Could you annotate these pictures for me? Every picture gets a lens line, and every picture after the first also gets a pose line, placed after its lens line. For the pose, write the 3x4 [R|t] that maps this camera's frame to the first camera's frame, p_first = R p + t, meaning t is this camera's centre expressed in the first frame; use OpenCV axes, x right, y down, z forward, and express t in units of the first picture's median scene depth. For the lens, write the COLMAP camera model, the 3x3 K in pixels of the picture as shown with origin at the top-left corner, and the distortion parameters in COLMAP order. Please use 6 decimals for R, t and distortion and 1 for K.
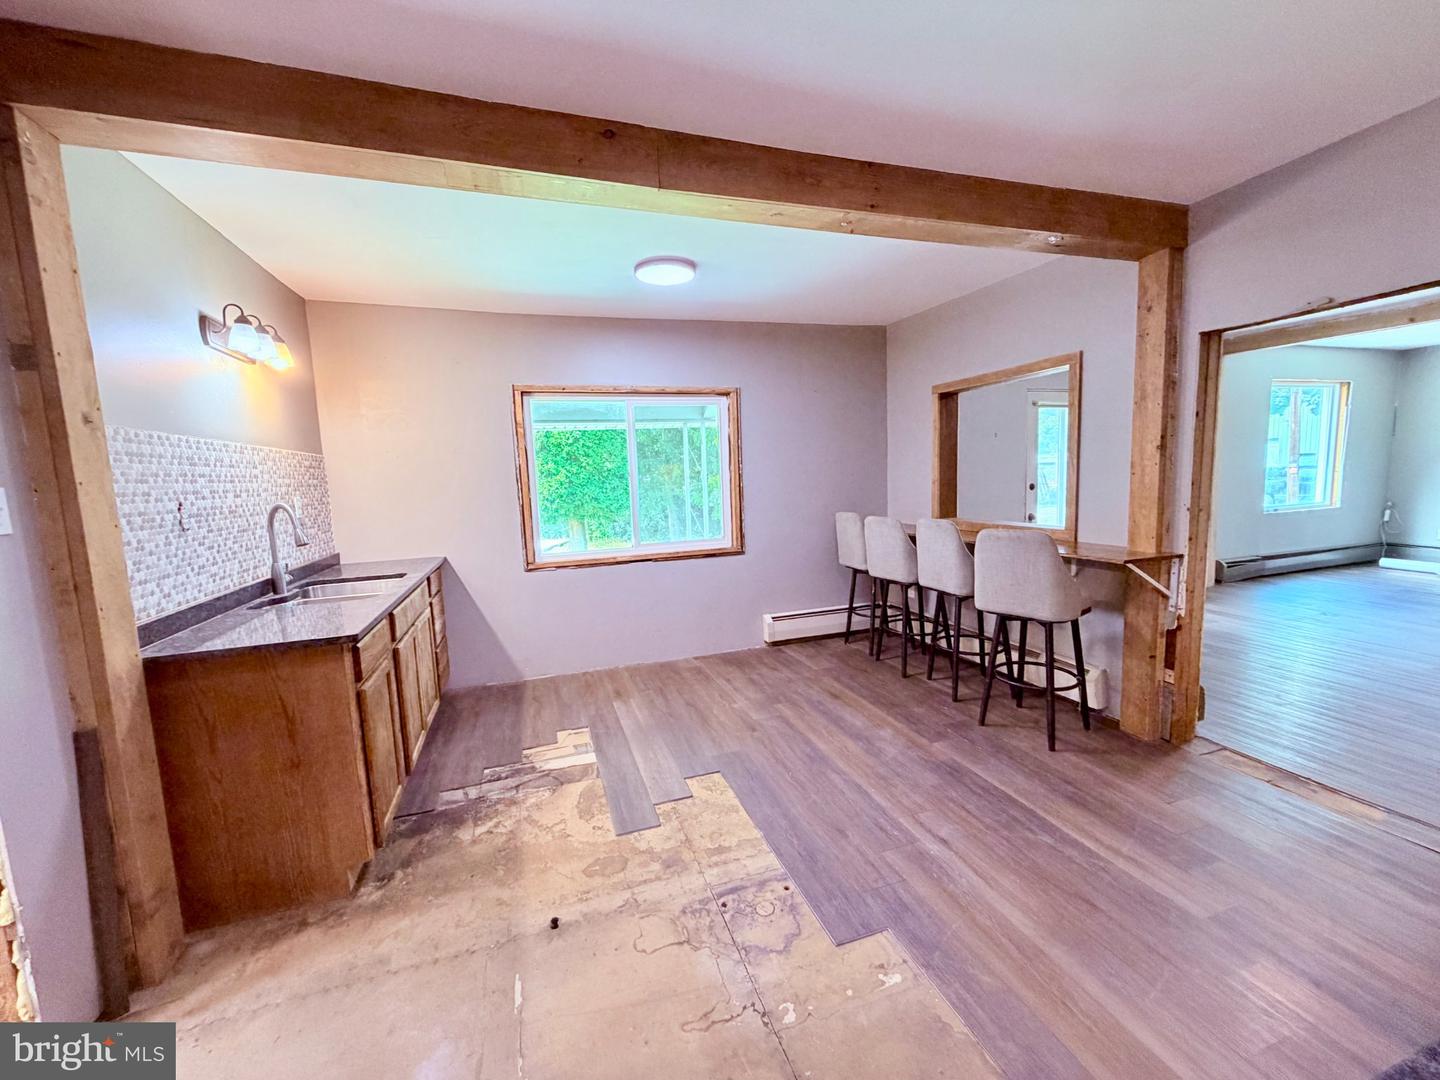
lens RADIAL K [[575.0, 0, 718.1], [0, 575.0, 541.2], [0, 0, 1]] dist [0.002726, -0.000480]
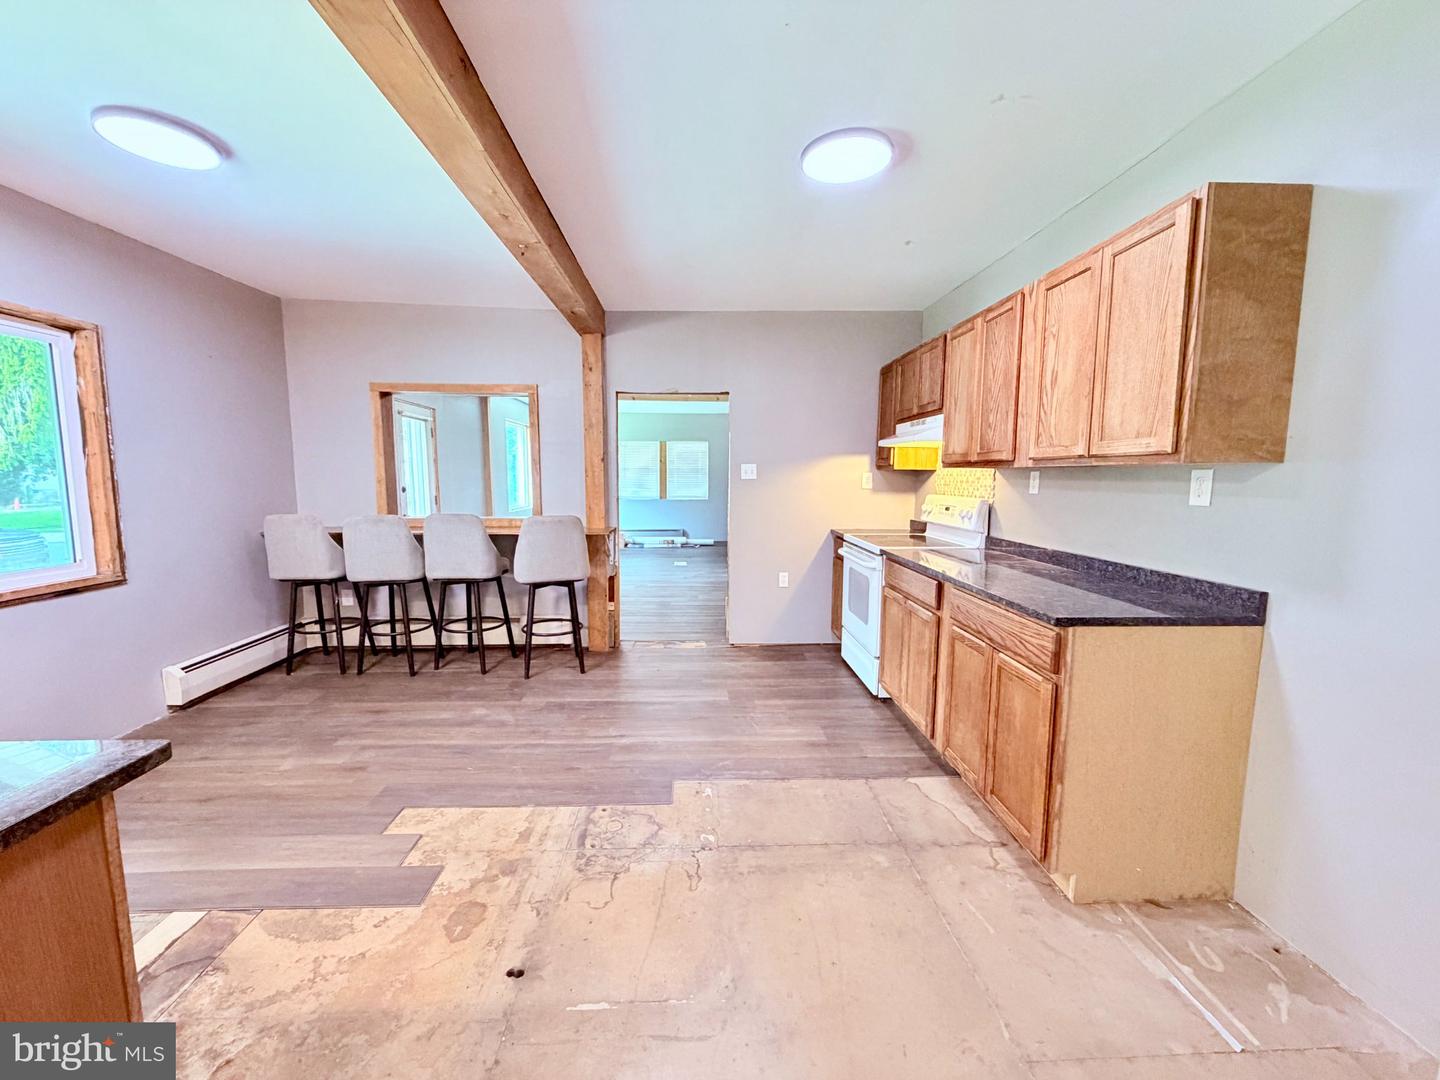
lens RADIAL K [[575.0, 0, 714.1], [0, 575.0, 537.8], [0, 0, 1]] dist [0.002726, -0.000480]
pose [[0.274000, -0.066700, 0.959414, -0.622239], [0.092732, 0.994776, 0.042675, 0.008496], [-0.957249, 0.077275, 0.278754, 0.274325]]
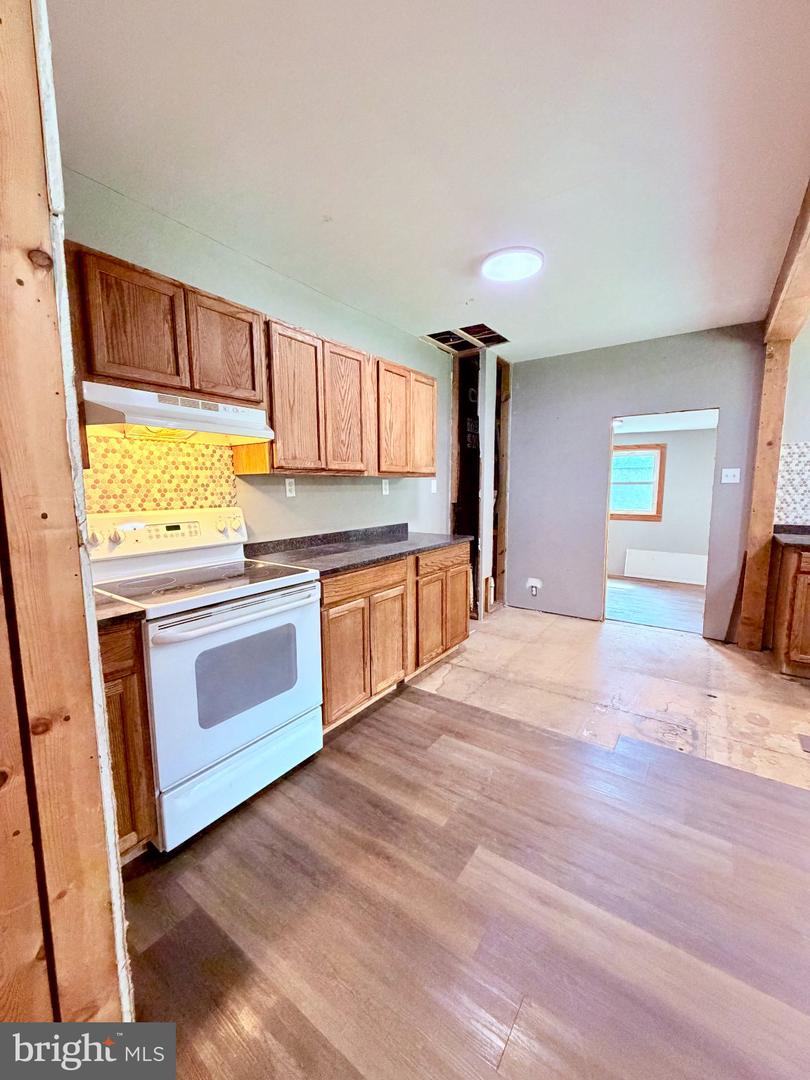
lens RADIAL K [[431.2, 0, 405.1], [0, 431.2, 536.0], [0, 0, 1]] dist [0.002726, -0.000480]
pose [[-0.804403, 0.115871, -0.582674, 0.862506], [-0.029438, 0.971816, 0.233897, -0.116321], [0.593354, 0.205300, -0.778321, 0.898063]]
